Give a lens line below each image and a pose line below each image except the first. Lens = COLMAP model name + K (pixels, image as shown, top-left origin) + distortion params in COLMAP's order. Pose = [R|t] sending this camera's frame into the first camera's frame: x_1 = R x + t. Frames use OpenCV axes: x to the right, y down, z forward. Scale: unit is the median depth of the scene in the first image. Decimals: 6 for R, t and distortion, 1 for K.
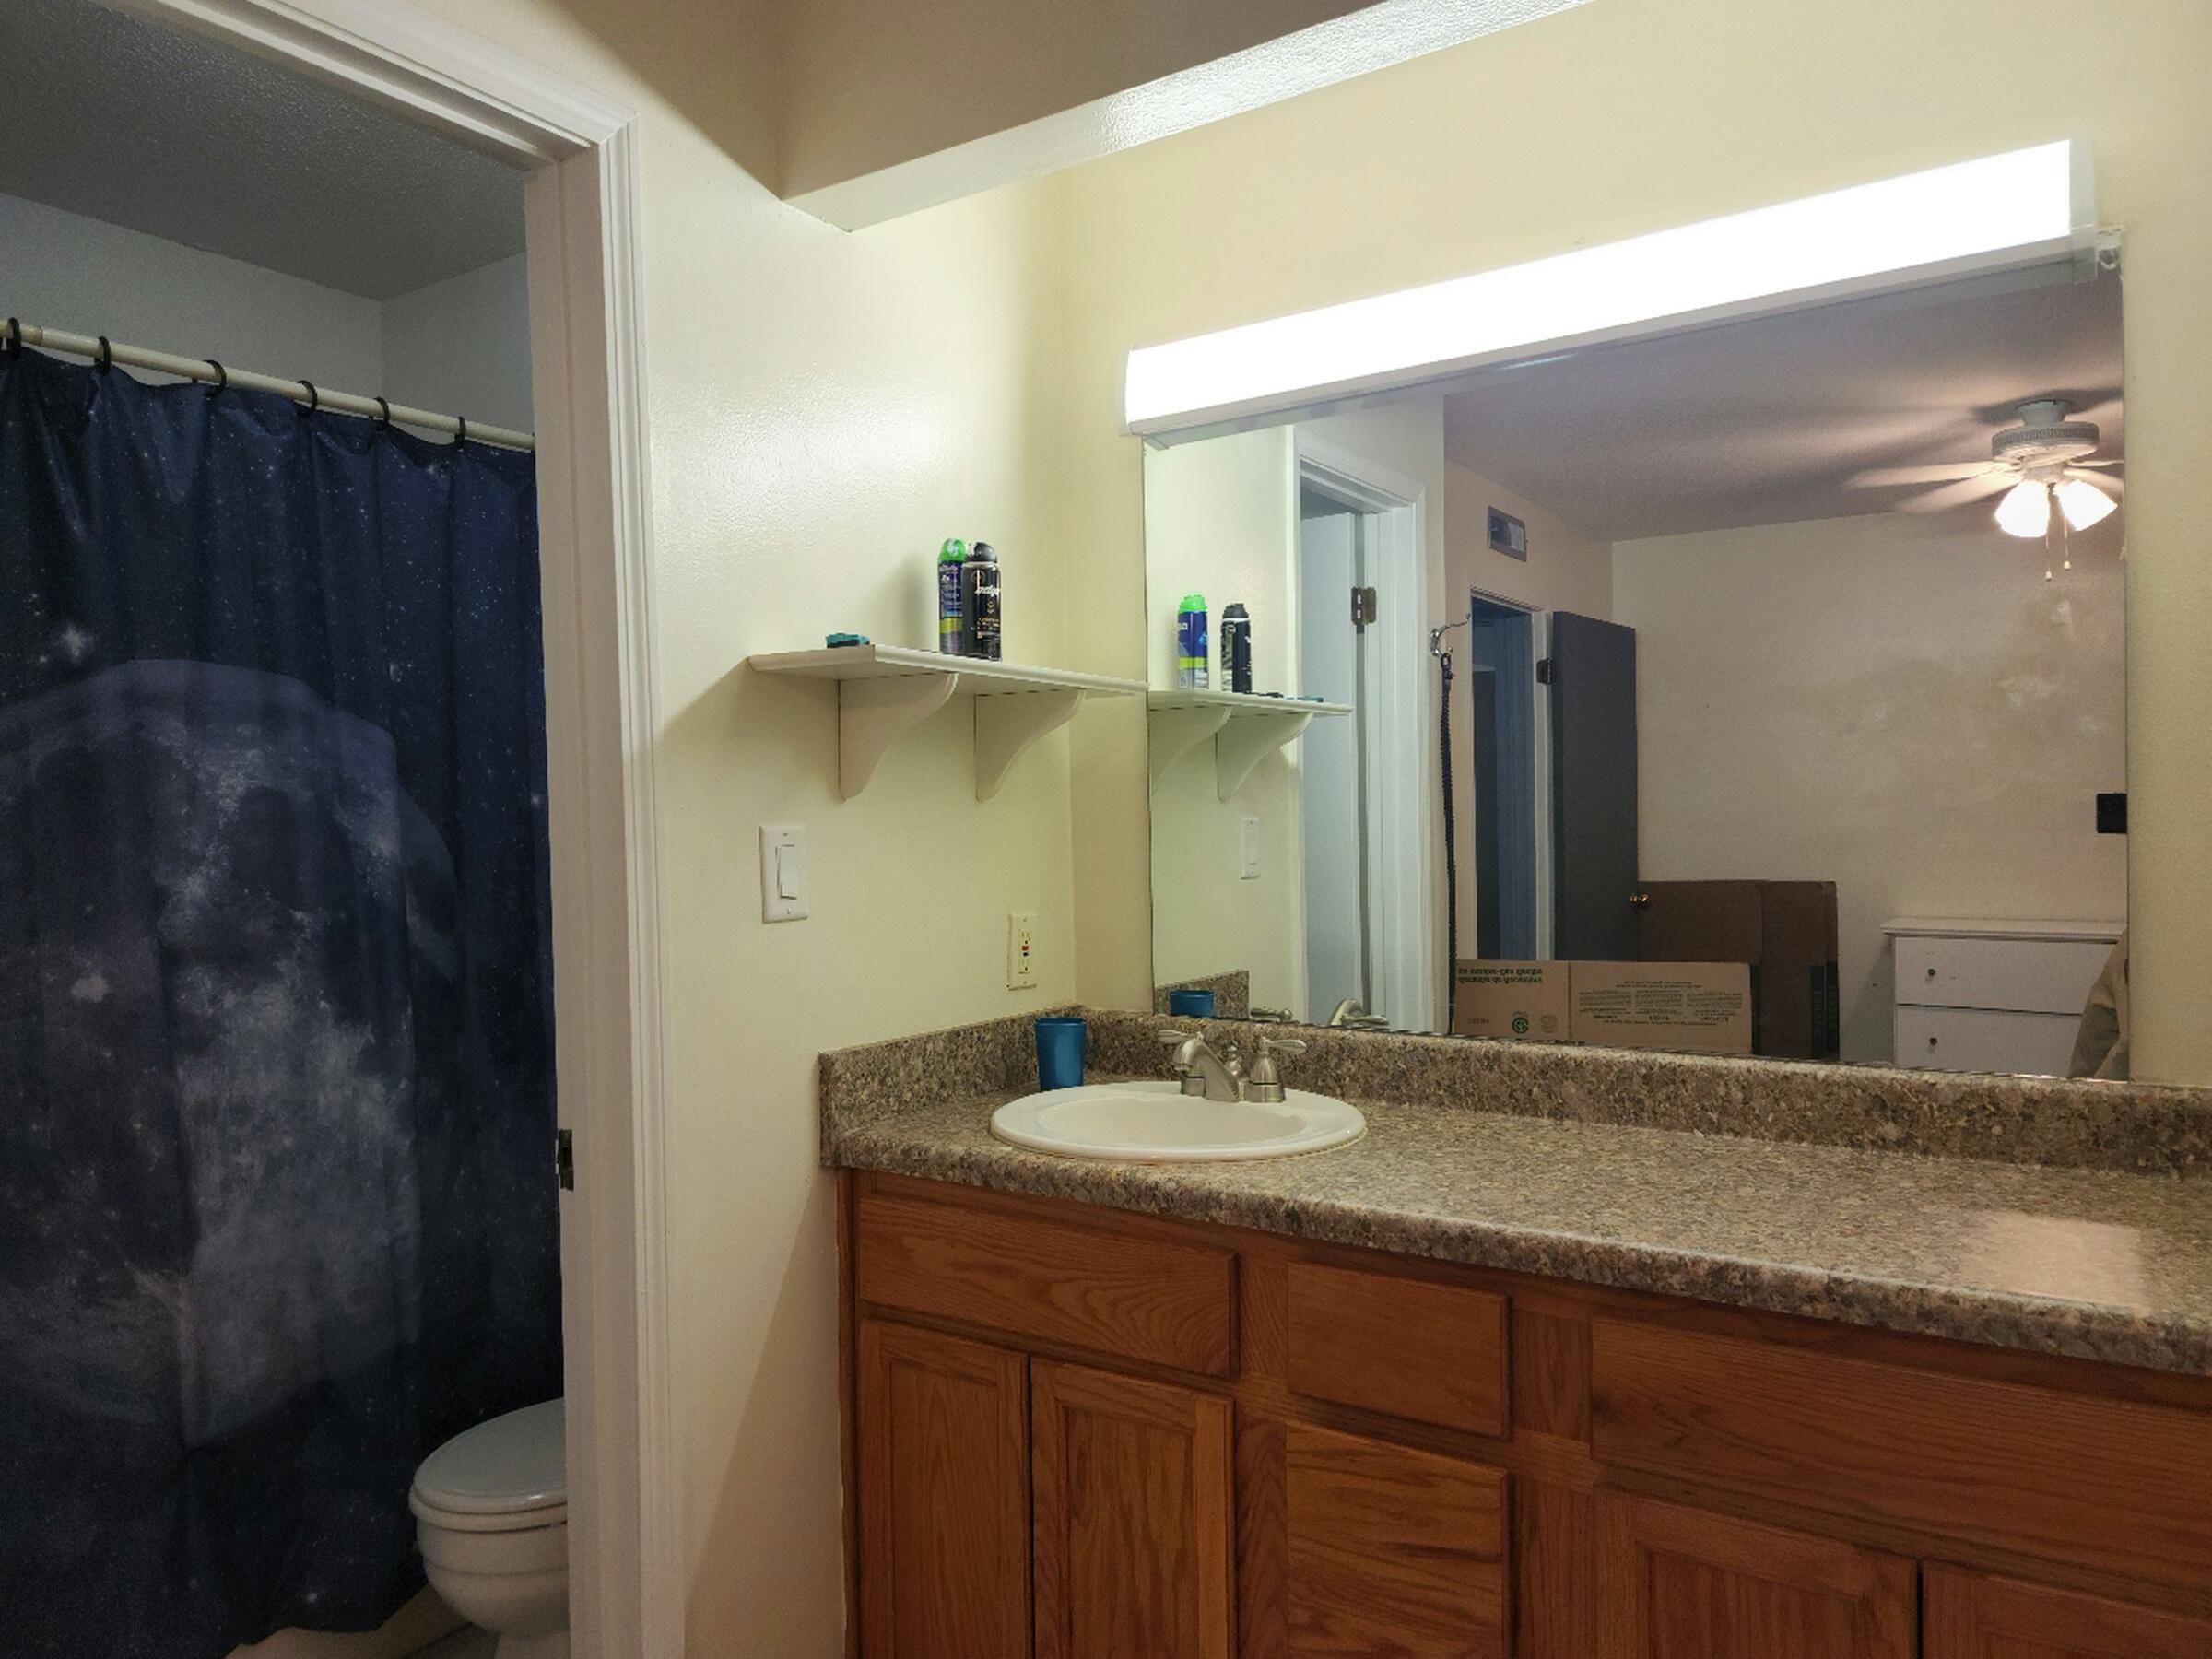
lens RADIAL K [[1495.6, 0, 1104.2], [0, 1495.6, 837.5], [0, 0, 1]] dist [0.035770, -0.019767]
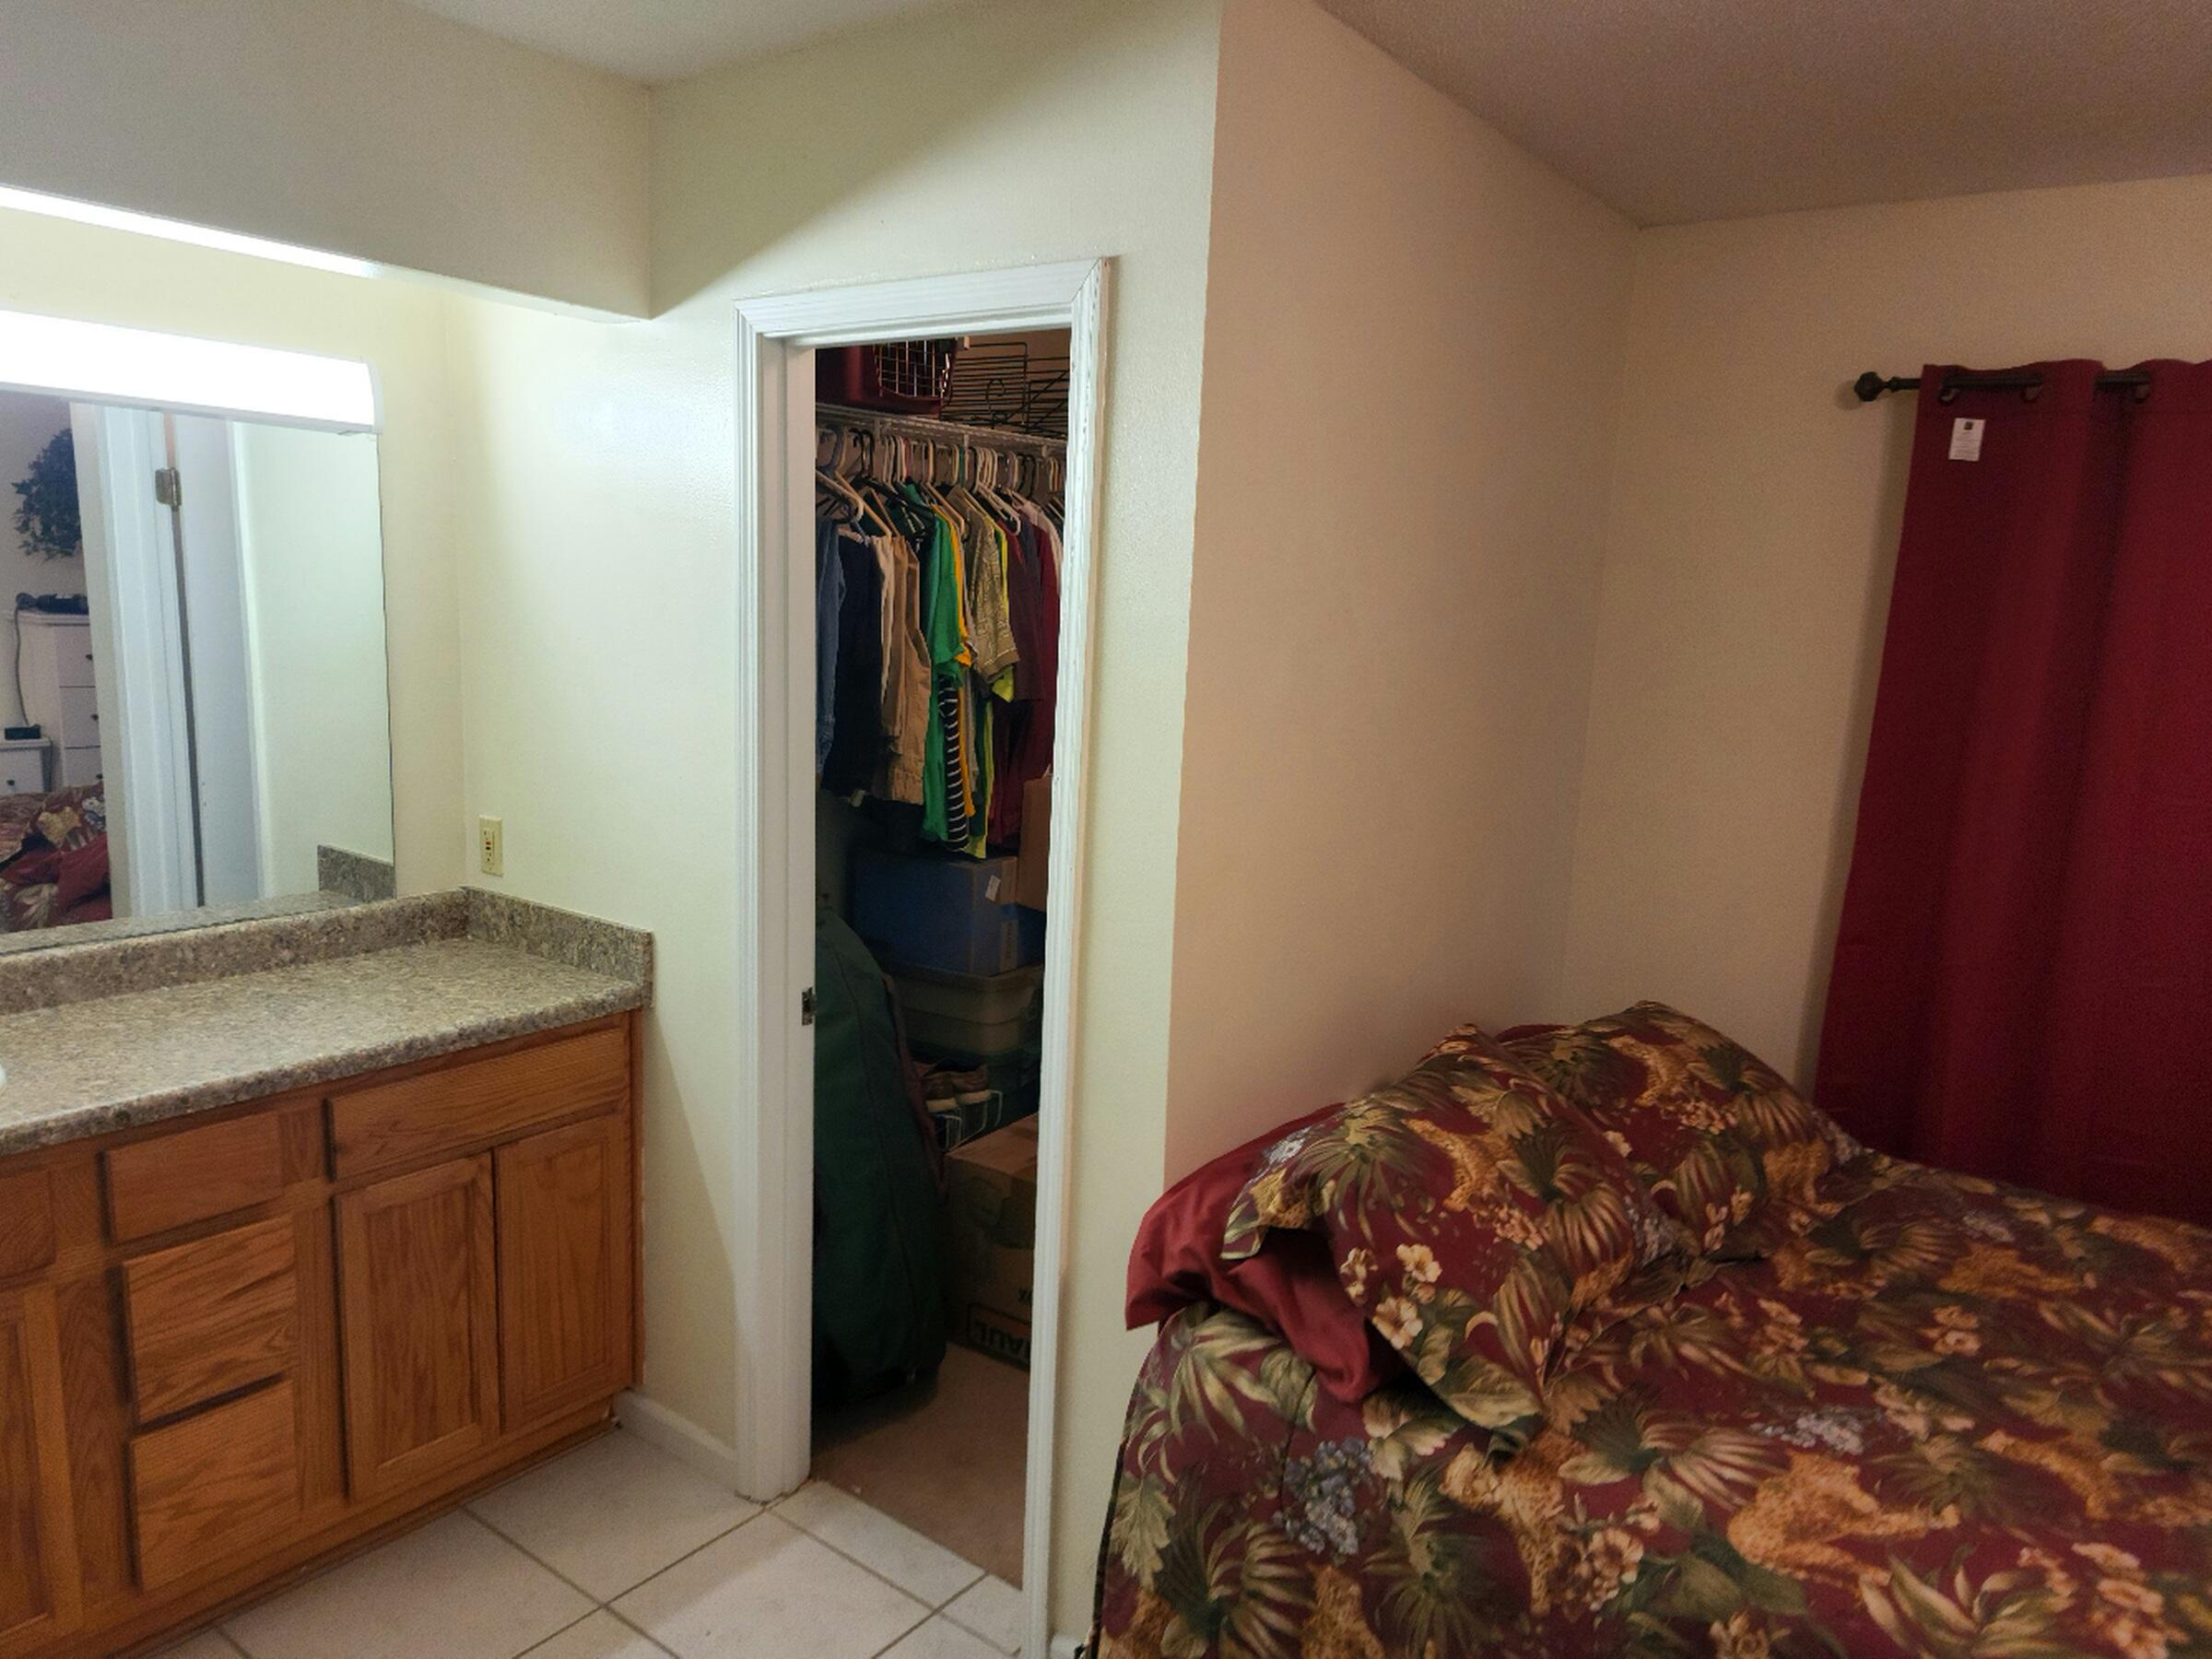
lens RADIAL K [[1495.6, 0, 1096.8], [0, 1495.6, 841.0], [0, 0, 1]] dist [0.035770, -0.019767]
pose [[0.036110, -0.144303, 0.988874, -1.101811], [-0.045741, 0.988244, 0.145881, -0.214599], [-0.998300, -0.050499, 0.029085, 0.115611]]
